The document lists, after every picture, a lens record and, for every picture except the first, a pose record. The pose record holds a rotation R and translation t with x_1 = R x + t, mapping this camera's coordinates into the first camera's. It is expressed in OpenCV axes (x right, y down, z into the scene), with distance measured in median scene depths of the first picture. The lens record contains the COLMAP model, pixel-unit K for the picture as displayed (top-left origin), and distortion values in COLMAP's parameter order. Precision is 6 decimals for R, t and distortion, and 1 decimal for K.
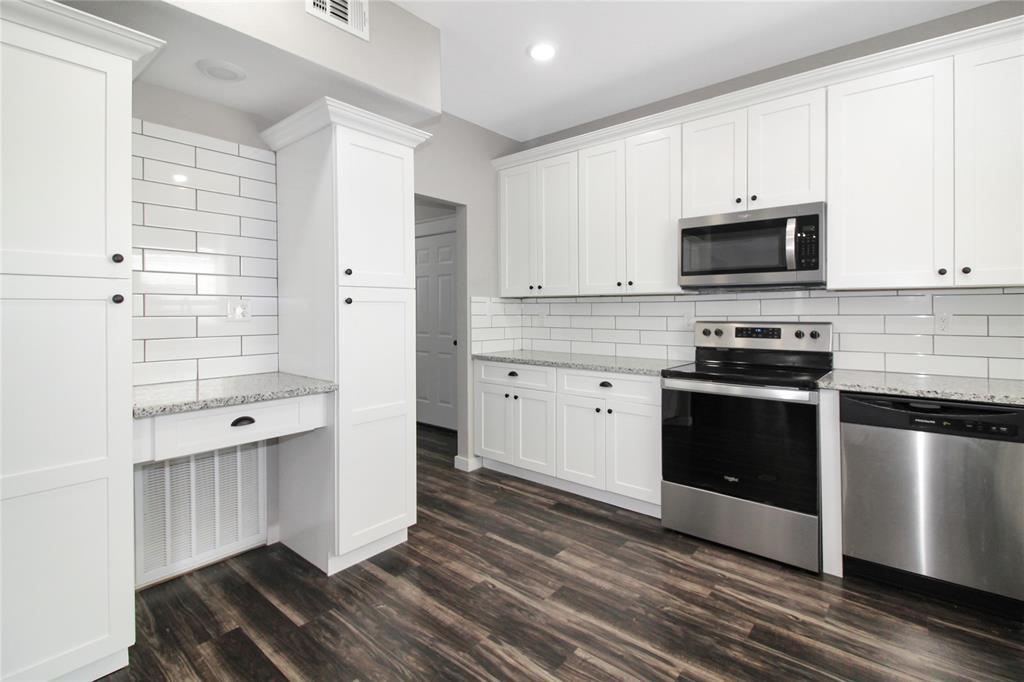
lens RADIAL K [[488.0, 0, 513.5], [0, 488.0, 309.0], [0, 0, 1]] dist [0.005602, 0.000509]
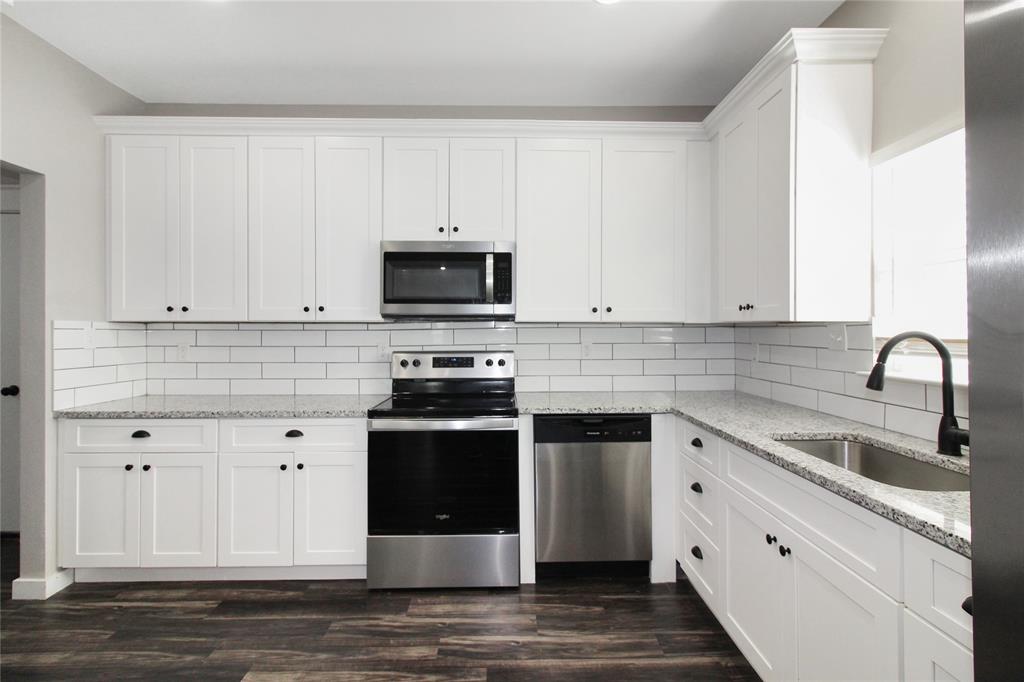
lens RADIAL K [[488.0, 0, 514.2], [0, 488.0, 327.9], [0, 0, 1]] dist [0.005602, 0.000509]
pose [[0.750062, 0.006298, 0.661337, -0.088648], [-0.002832, 0.999976, -0.006310, -0.019656], [-0.661361, 0.002860, 0.750062, 0.182092]]
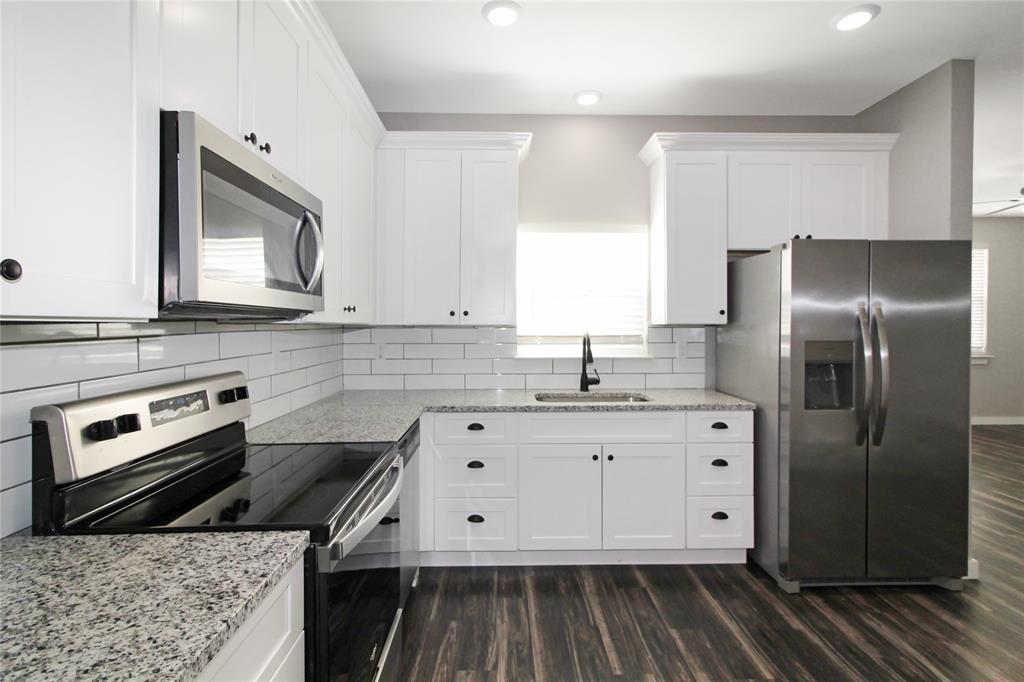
lens RADIAL K [[488.0, 0, 520.0], [0, 488.0, 322.0], [0, 0, 1]] dist [0.005602, 0.000509]
pose [[-0.675550, 0.007755, 0.737274, -0.093641], [0.000650, 0.999951, -0.009923, -0.033173], [-0.737314, -0.006224, -0.675521, 1.269810]]
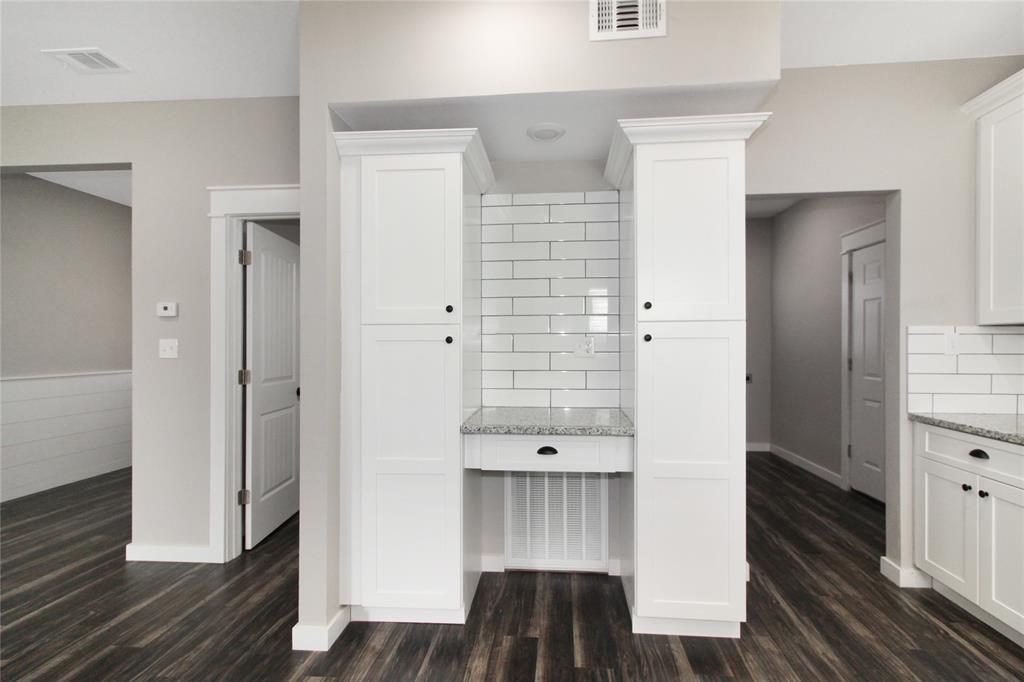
lens RADIAL K [[488.0, 0, 506.9], [0, 488.0, 344.4], [0, 0, 1]] dist [0.005602, 0.000509]
pose [[0.566604, 0.001747, -0.823989, 0.231791], [0.004545, 0.999976, 0.005245, -0.009369], [0.823978, -0.006716, 0.566582, 0.253826]]
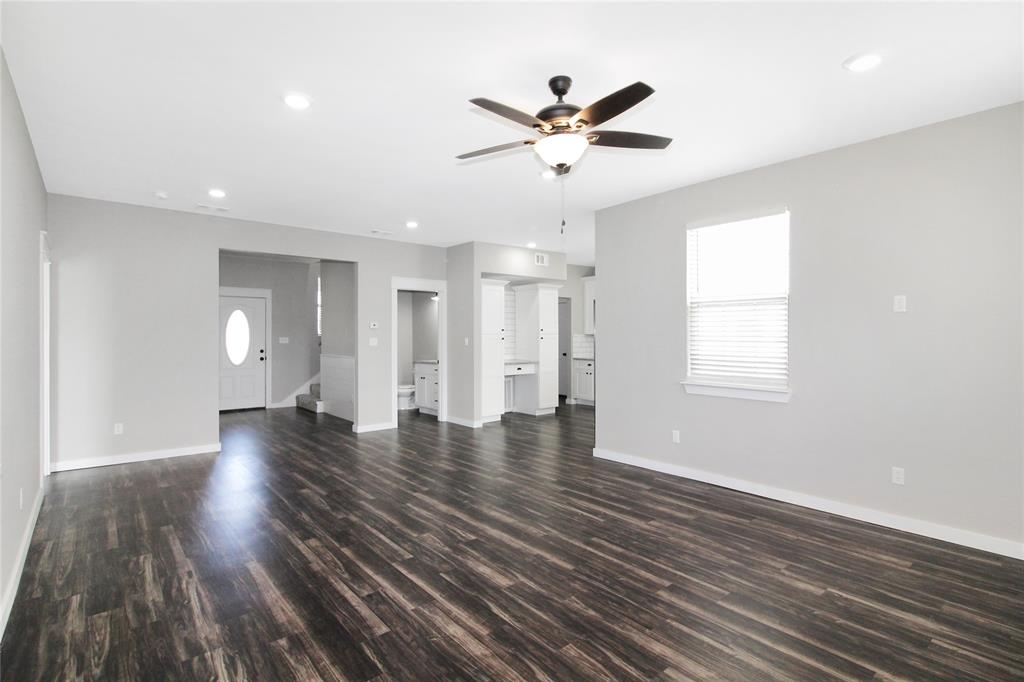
lens RADIAL K [[488.0, 0, 517.4], [0, 488.0, 341.2], [0, 0, 1]] dist [0.005602, 0.000509]
pose [[0.987020, -0.003548, -0.160561, 0.052564], [0.004698, 0.999966, 0.006785, -0.016594], [0.160532, -0.007451, 0.987003, -2.286250]]
